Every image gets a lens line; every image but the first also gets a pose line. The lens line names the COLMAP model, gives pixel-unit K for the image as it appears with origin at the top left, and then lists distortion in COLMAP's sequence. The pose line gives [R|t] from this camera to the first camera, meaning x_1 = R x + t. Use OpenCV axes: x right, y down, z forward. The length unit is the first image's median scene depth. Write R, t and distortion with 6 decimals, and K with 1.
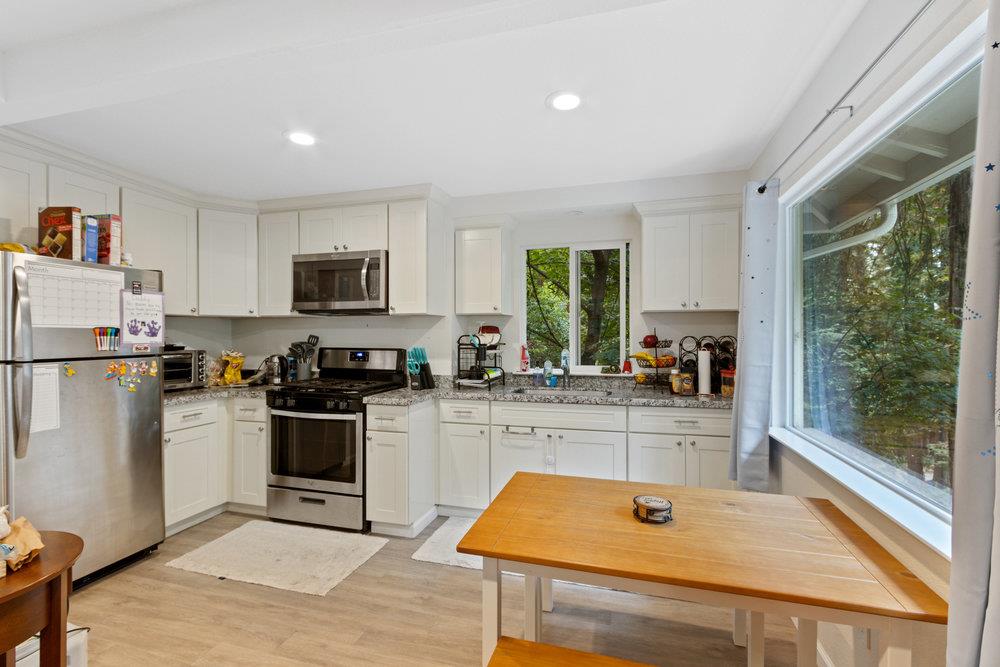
lens RADIAL K [[459.8, 0, 499.2], [0, 459.8, 341.7], [0, 0, 1]] dist [0.004397, -0.000450]
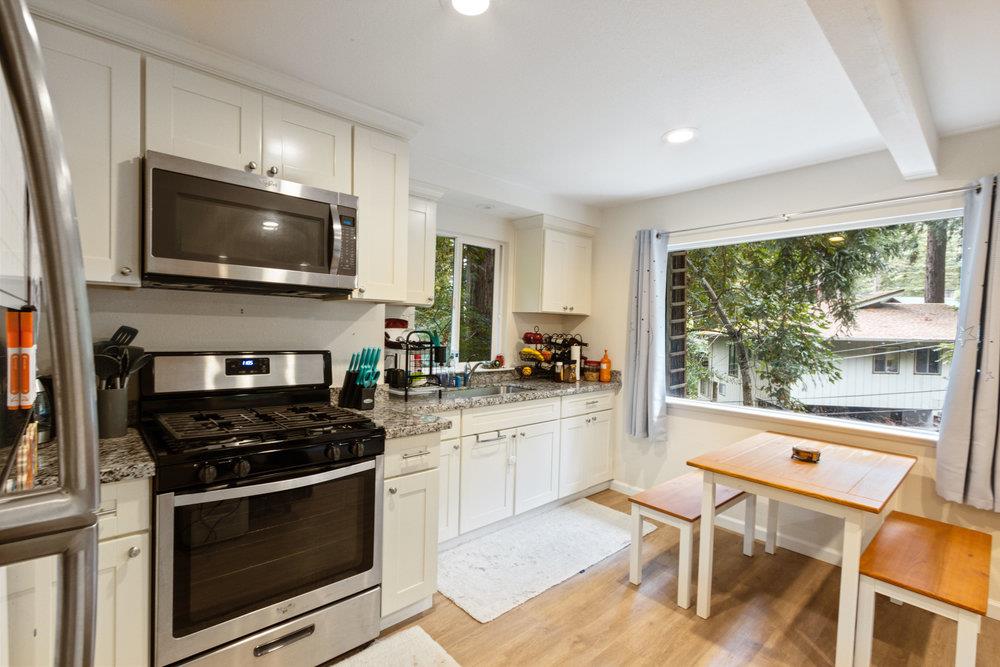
lens RADIAL K [[459.8, 0, 490.7], [0, 459.8, 346.3], [0, 0, 1]] dist [0.004397, -0.000450]
pose [[0.524790, -0.021173, 0.850968, -0.701185], [-0.012810, 0.999381, 0.032766, -0.016409], [-0.851135, -0.028096, 0.524194, 0.504311]]
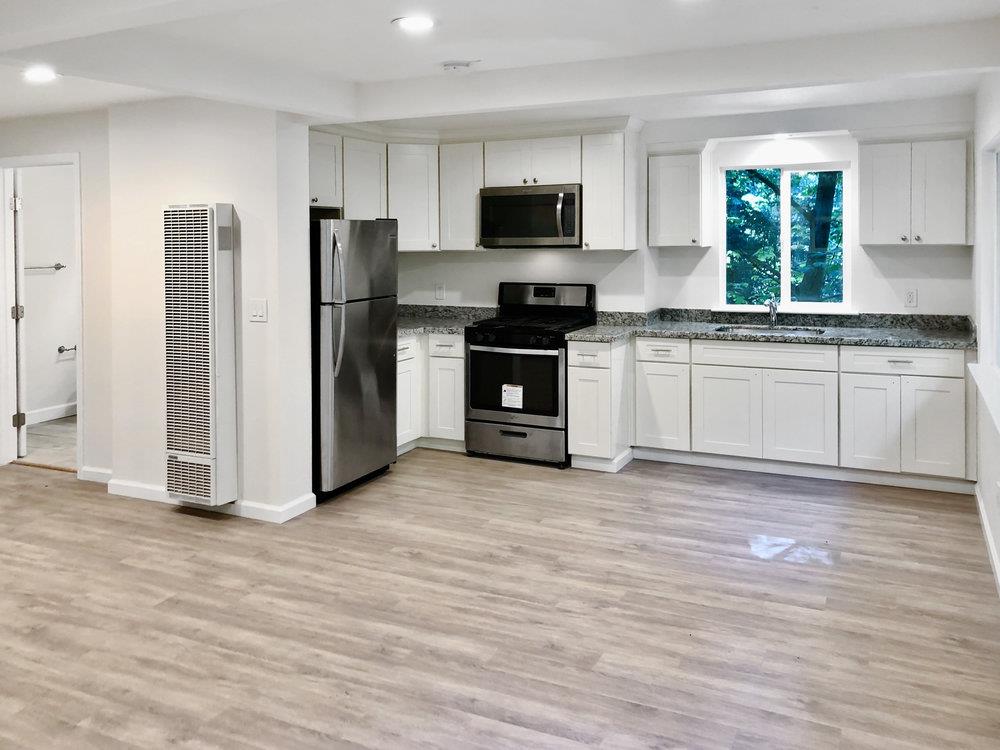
lens RADIAL K [[831.3, 0, 497.8], [0, 831.3, 278.5], [0, 0, 1]] dist [0.045256, -0.027413]
pose [[0.985733, -0.001916, -0.168305, -0.122761], [0.007718, 0.999398, 0.033825, -0.061080], [0.168139, -0.034641, 0.985154, -0.786706]]
